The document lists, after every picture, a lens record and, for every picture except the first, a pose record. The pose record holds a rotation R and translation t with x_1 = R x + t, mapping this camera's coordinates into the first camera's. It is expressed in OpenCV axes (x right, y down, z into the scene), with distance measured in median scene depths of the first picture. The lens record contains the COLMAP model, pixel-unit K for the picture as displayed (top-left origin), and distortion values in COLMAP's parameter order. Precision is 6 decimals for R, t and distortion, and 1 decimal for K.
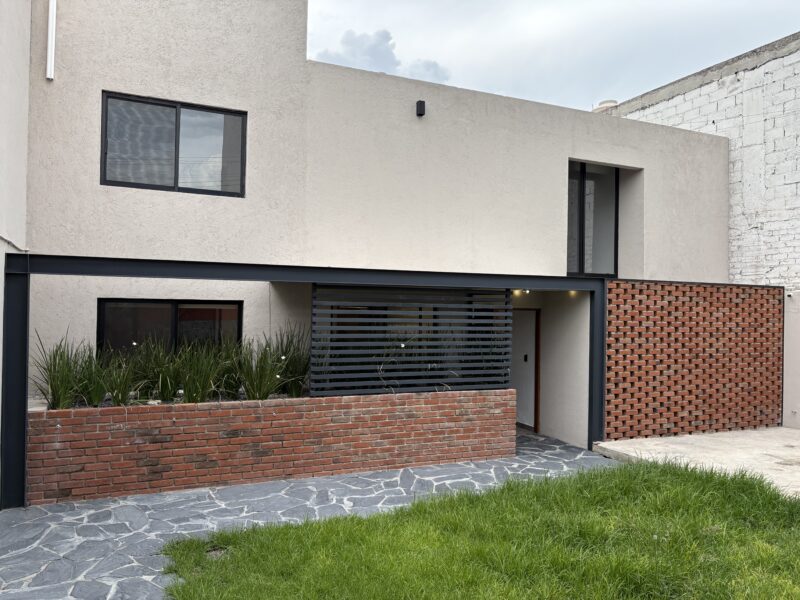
lens RADIAL K [[608.1, 0, 395.5], [0, 608.1, 299.4], [0, 0, 1]] dist [0.050603, -0.051797]
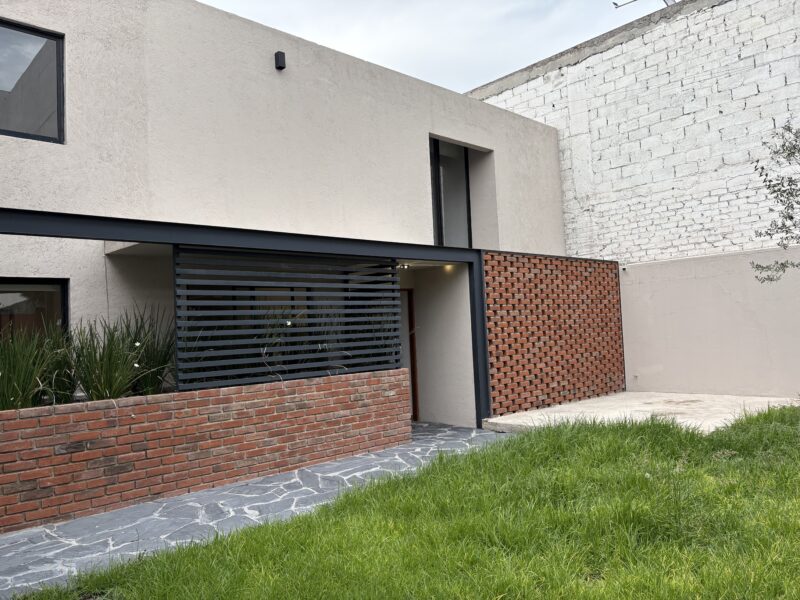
lens RADIAL K [[608.1, 0, 398.3], [0, 608.1, 302.5], [0, 0, 1]] dist [0.050603, -0.051797]
pose [[0.943174, -0.045374, 0.329186, -0.111210], [0.059021, 0.997757, -0.031578, 0.076484], [-0.327014, 0.049213, 0.943737, 0.140858]]
